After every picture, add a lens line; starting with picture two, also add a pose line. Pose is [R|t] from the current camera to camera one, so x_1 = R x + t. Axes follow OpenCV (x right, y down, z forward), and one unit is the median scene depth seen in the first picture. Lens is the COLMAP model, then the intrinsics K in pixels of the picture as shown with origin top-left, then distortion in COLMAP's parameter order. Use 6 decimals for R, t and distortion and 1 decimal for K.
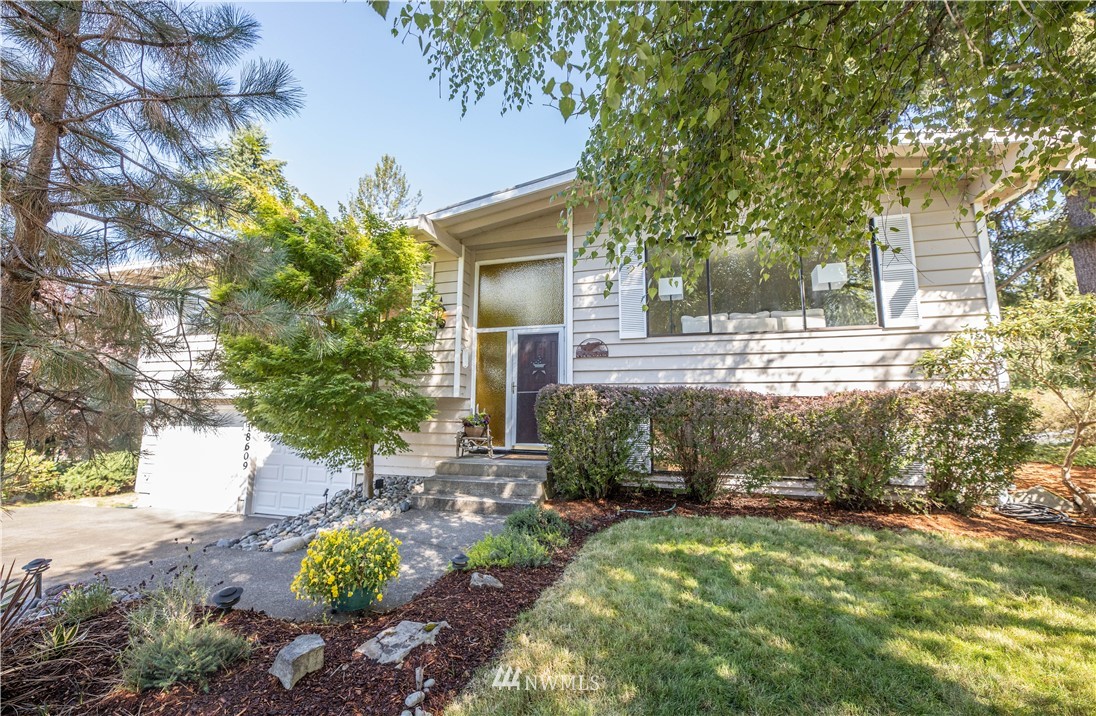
lens RADIAL K [[444.7, 0, 548.0], [0, 444.7, 358.0], [0, 0, 1]] dist [-0.007259, -0.000627]
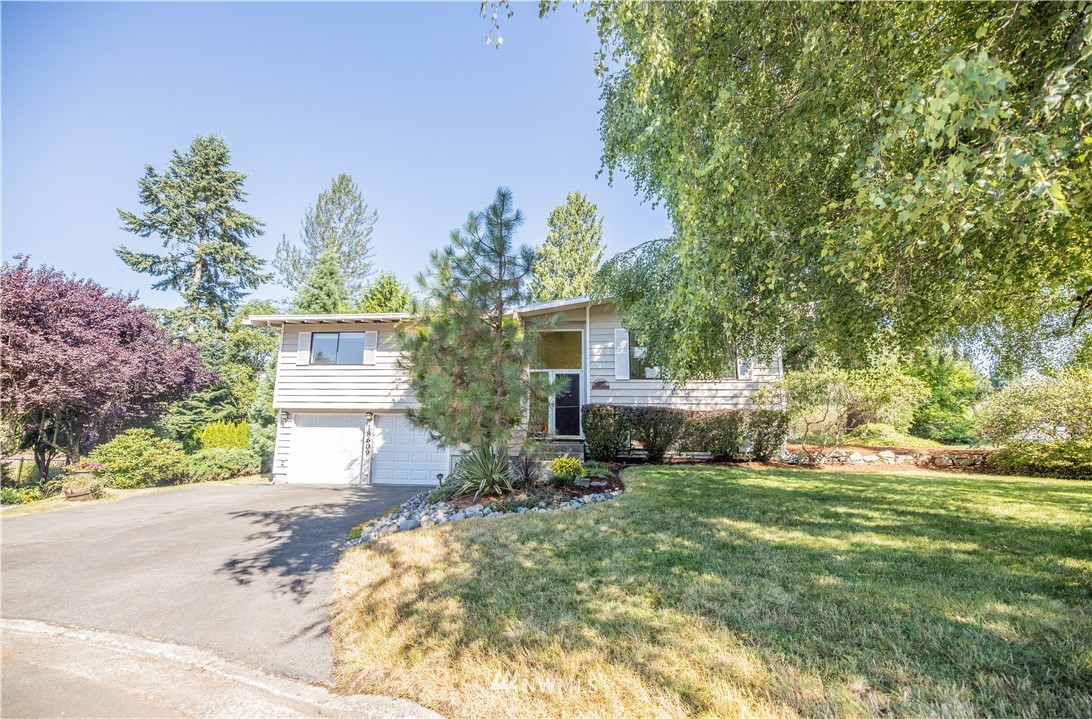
lens RADIAL K [[452.5, 0, 546.0], [0, 452.5, 359.5], [0, 0, 1]] dist [-0.001985, -0.000123]
pose [[0.982710, 0.026588, 0.183233, -0.495747], [-0.024642, 0.999613, -0.012895, -0.098977], [-0.183505, 0.008157, 0.982985, -0.871052]]
